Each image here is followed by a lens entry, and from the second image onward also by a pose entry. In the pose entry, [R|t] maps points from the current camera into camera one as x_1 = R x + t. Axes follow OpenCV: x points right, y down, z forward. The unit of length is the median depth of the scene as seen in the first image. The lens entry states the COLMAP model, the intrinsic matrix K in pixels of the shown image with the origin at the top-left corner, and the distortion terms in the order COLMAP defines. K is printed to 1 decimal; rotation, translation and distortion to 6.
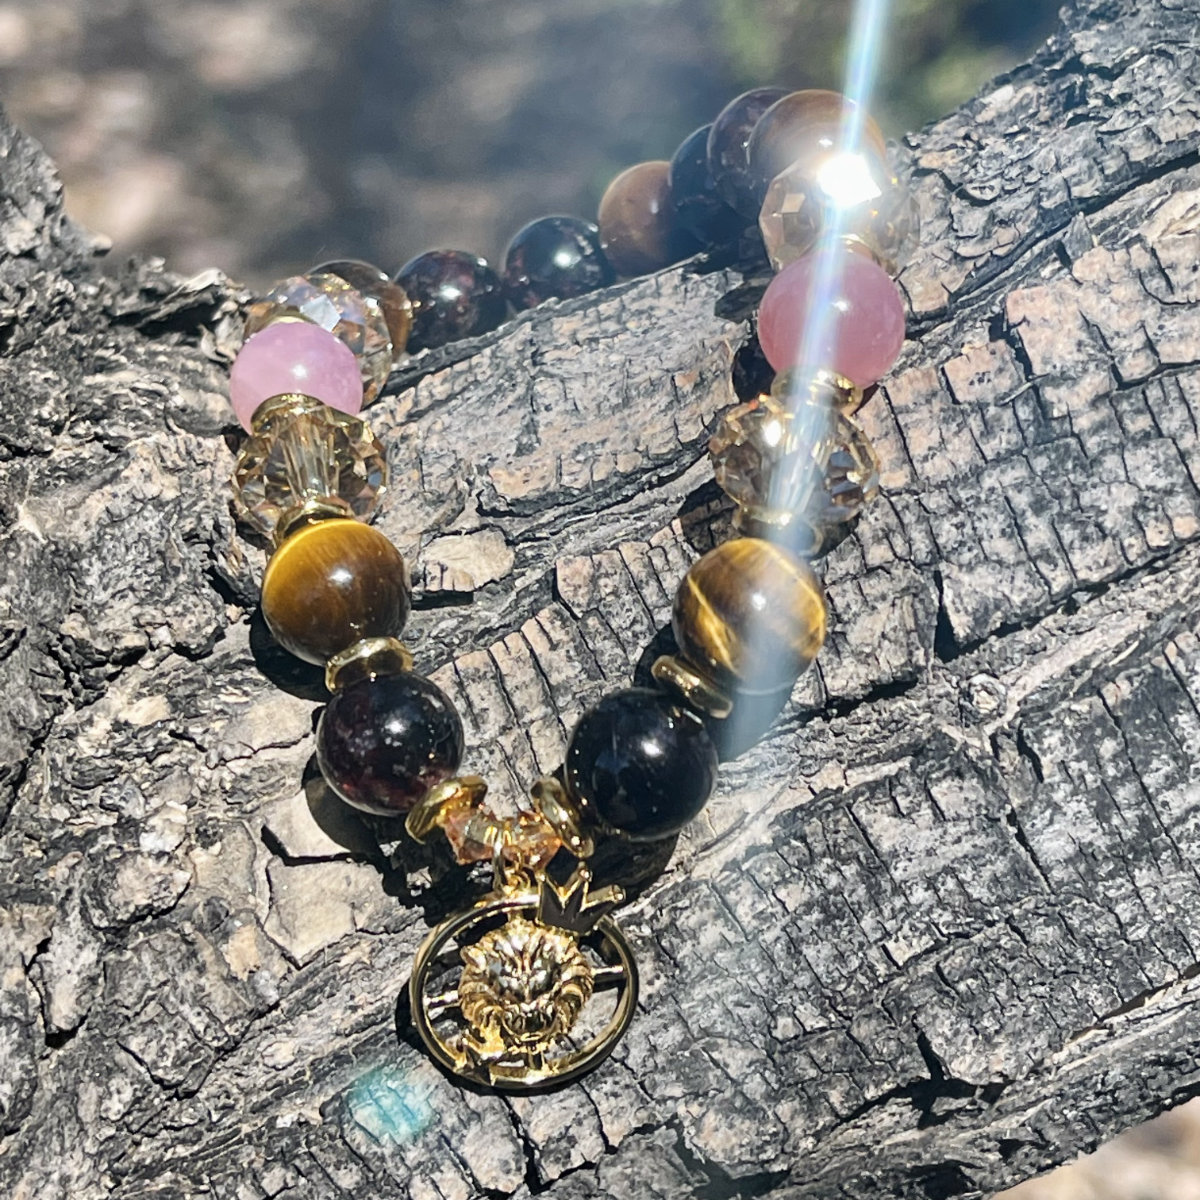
lens RADIAL K [[3168.0, 0, 636.7], [0, 3168.0, 642.6], [0, 0, 1]] dist [0.125154, 0.000000]
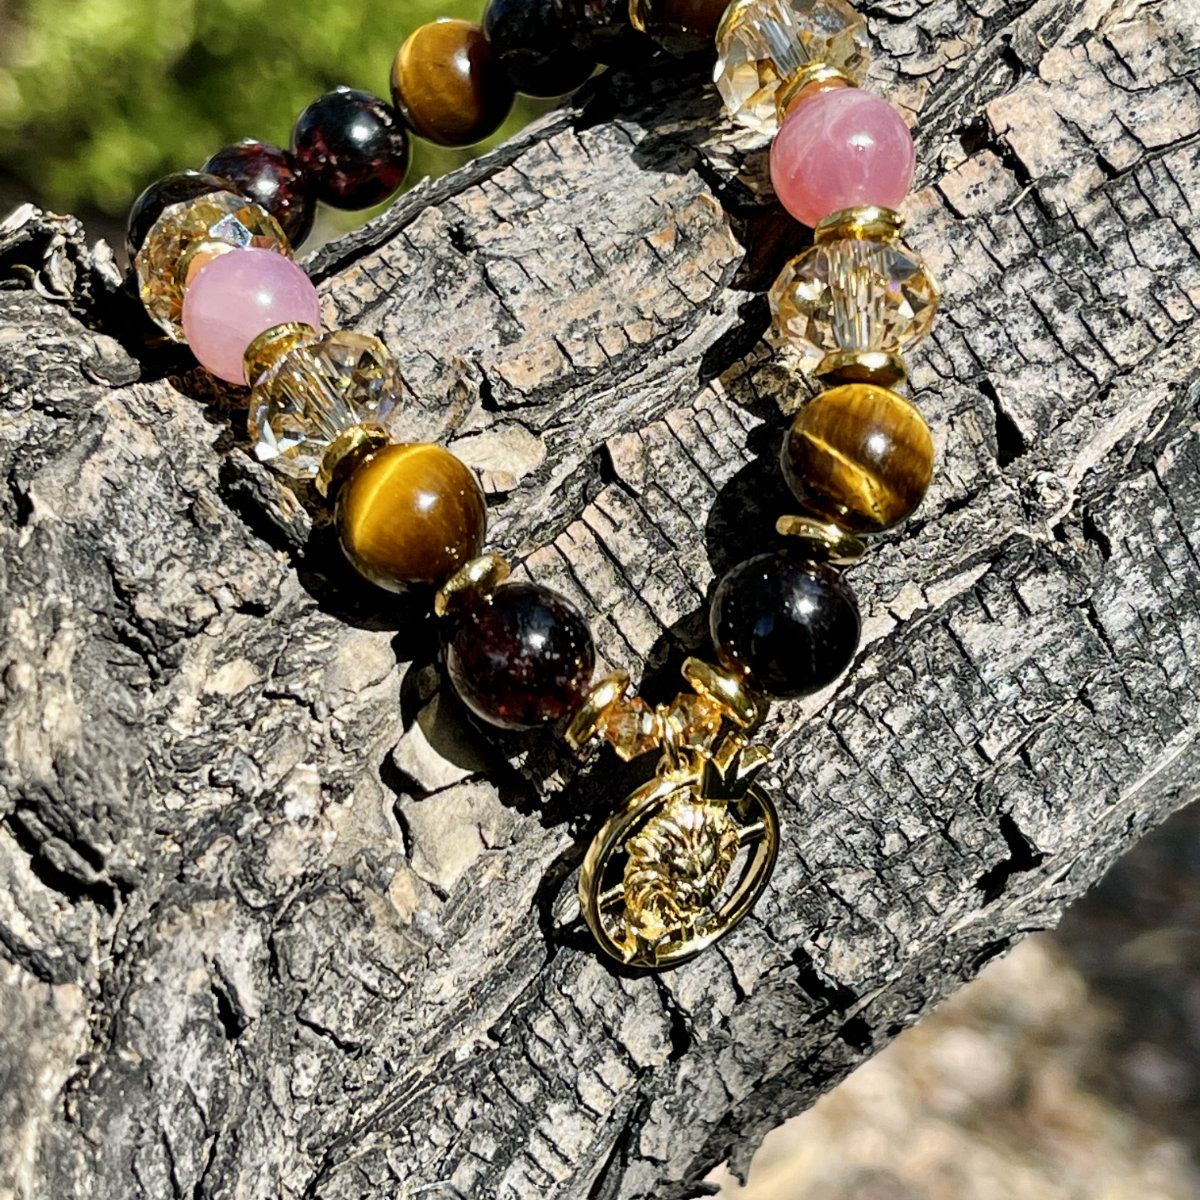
lens RADIAL K [[3168.0, 0, 598.8], [0, 3168.0, 596.3], [0, 0, 1]] dist [0.125154, 0.000000]
pose [[0.922919, -0.207181, 0.324495, -0.362654], [0.184764, 0.977804, 0.098799, -0.077847], [-0.337762, -0.031229, 0.940713, 0.062949]]
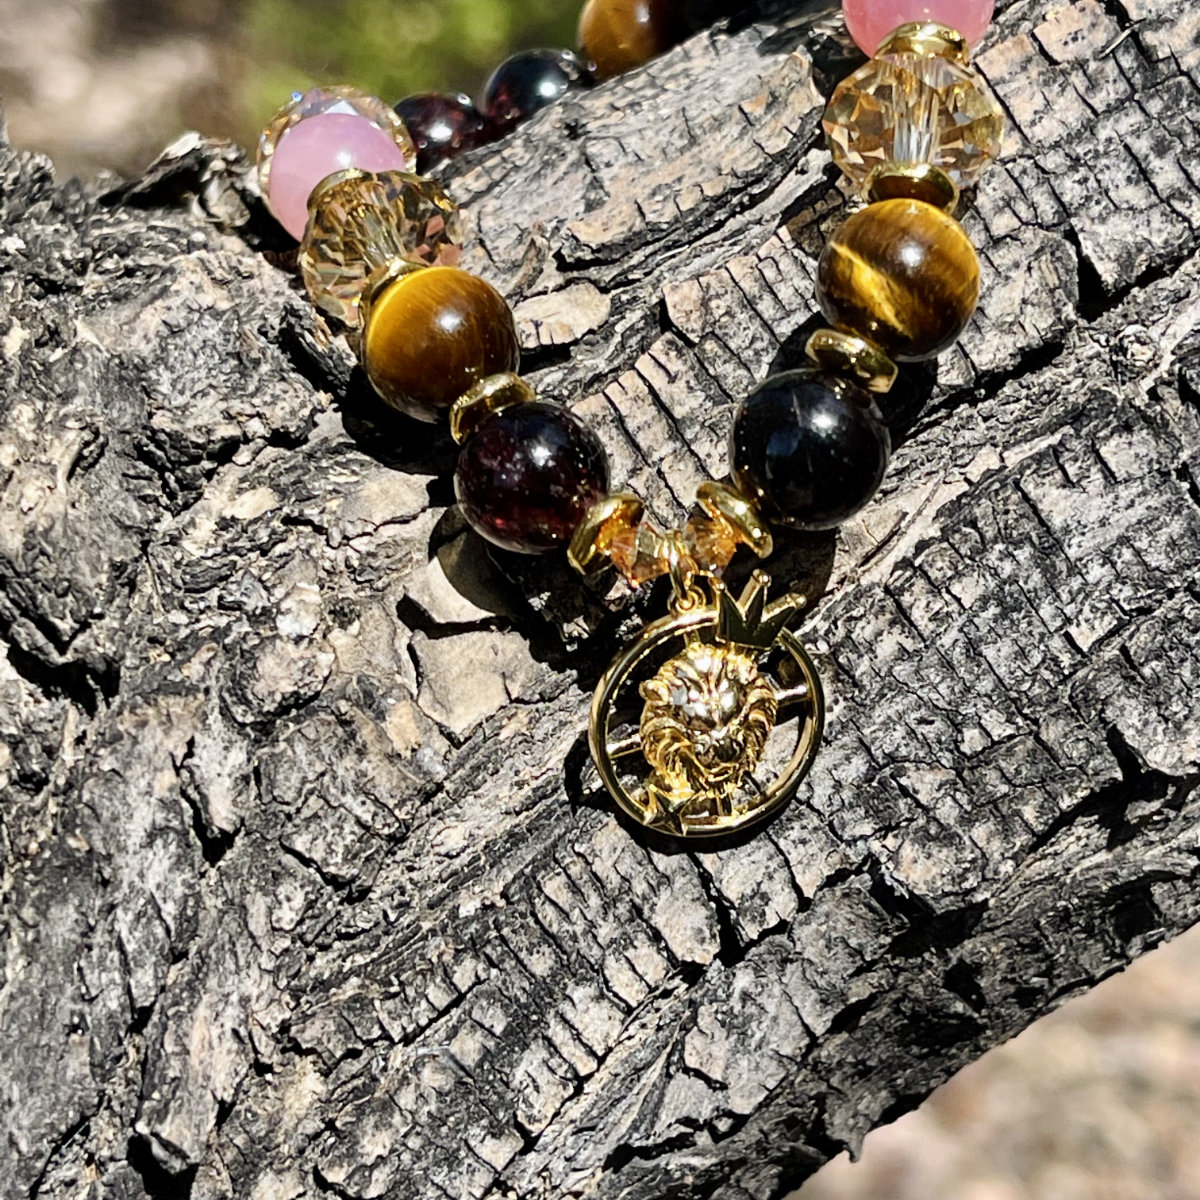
lens RADIAL K [[3168.0, 0, 637.4], [0, 3168.0, 640.5], [0, 0, 1]] dist [0.125154, 0.000000]
pose [[0.983331, -0.135048, 0.121749, -0.164065], [0.147070, 0.984473, -0.095831, 0.169238], [-0.106916, 0.112139, 0.987924, 0.071706]]
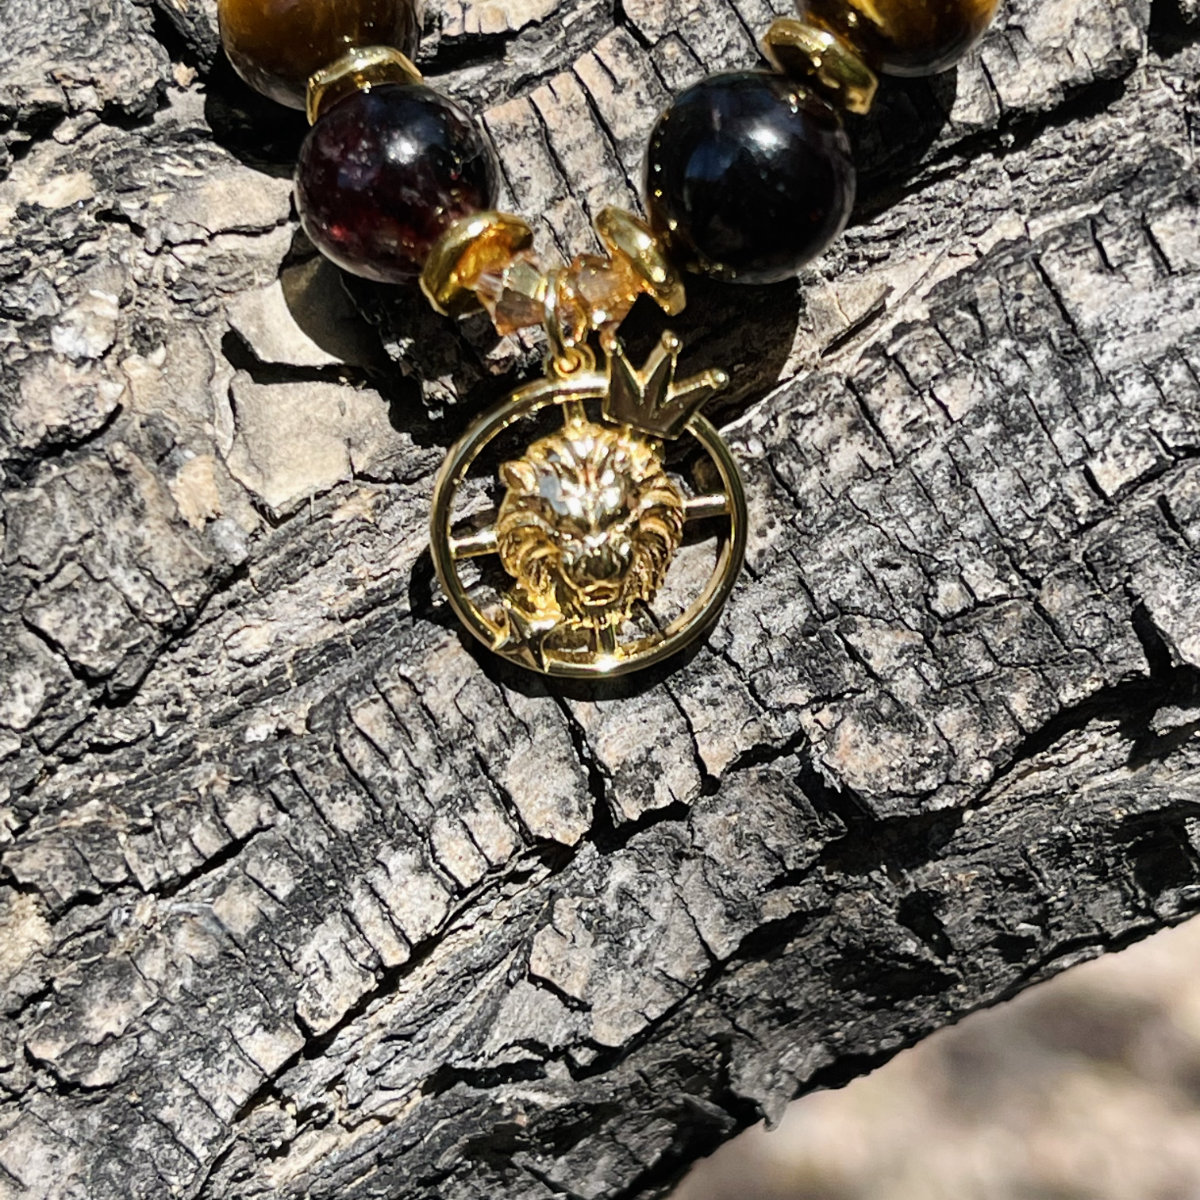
lens RADIAL K [[3168.0, 0, 618.9], [0, 3168.0, 580.9], [0, 0, 1]] dist [0.125154, 0.000000]
pose [[0.999795, -0.019871, -0.003925, -0.025542], [0.019315, 0.993671, -0.110656, 0.197327], [0.006099, 0.110557, 0.993851, 0.284459]]
